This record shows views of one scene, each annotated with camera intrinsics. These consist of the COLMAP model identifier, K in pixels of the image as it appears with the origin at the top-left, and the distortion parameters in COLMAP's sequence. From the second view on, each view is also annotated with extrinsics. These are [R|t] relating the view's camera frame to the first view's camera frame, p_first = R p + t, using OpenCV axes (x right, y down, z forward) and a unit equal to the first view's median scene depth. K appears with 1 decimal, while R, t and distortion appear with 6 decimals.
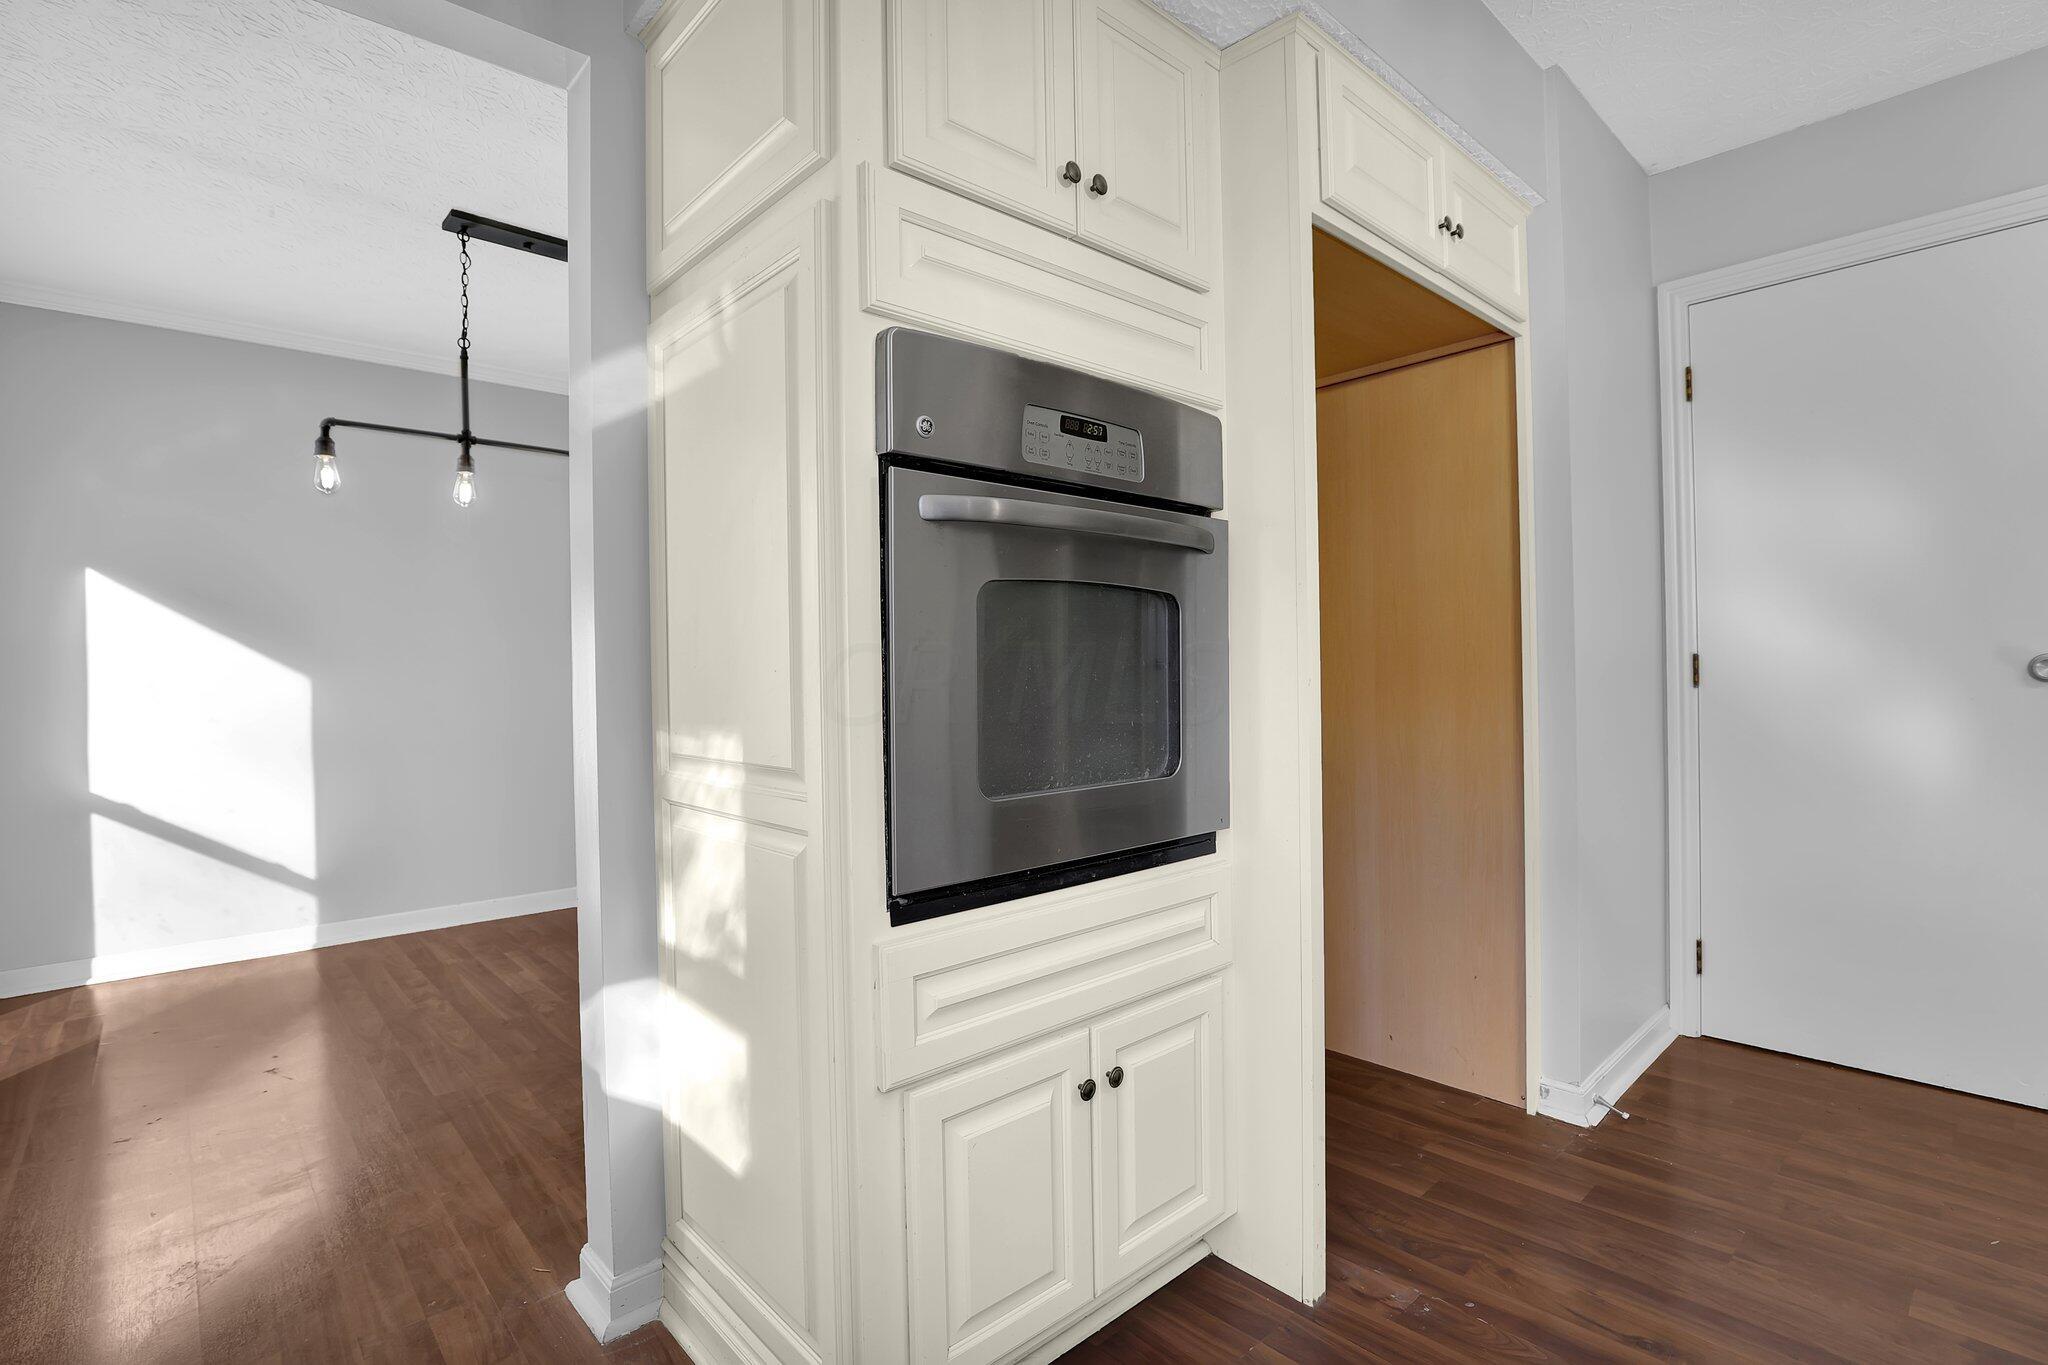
lens RADIAL K [[966.1, 0, 1025.4], [0, 966.1, 675.3], [0, 0, 1]] dist [-0.027936, 0.000531]
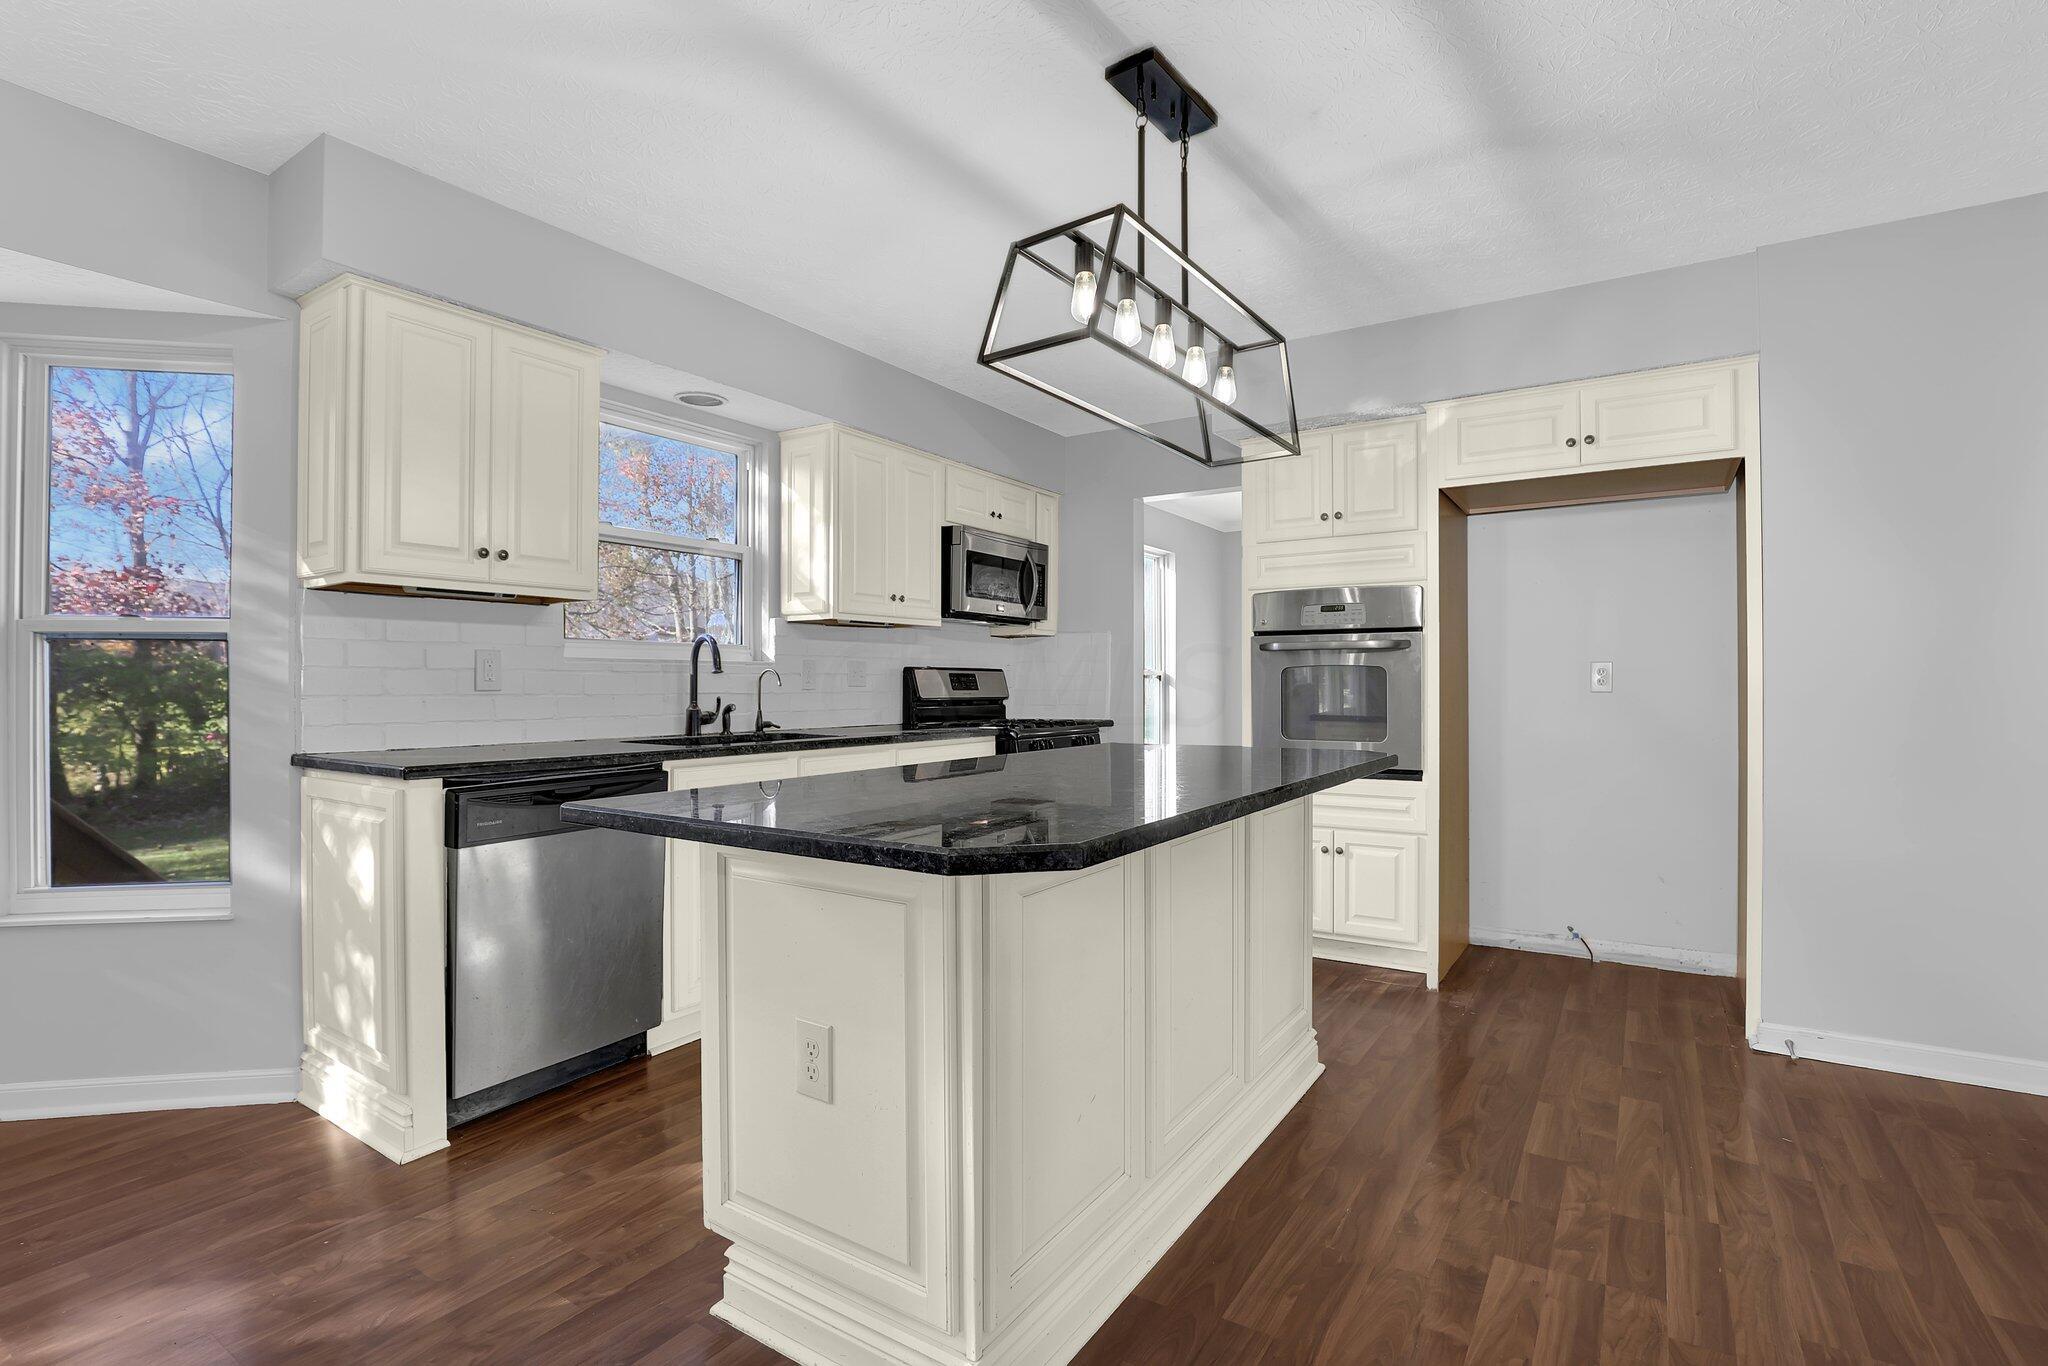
lens RADIAL K [[966.1, 0, 1014.3], [0, 966.1, 676.5], [0, 0, 1]] dist [-0.027936, 0.000531]
pose [[0.227734, 0.013347, -0.973632, 2.002652], [-0.011160, 0.999876, 0.011097, -0.066567], [0.973659, 0.008339, 0.227855, -0.395783]]
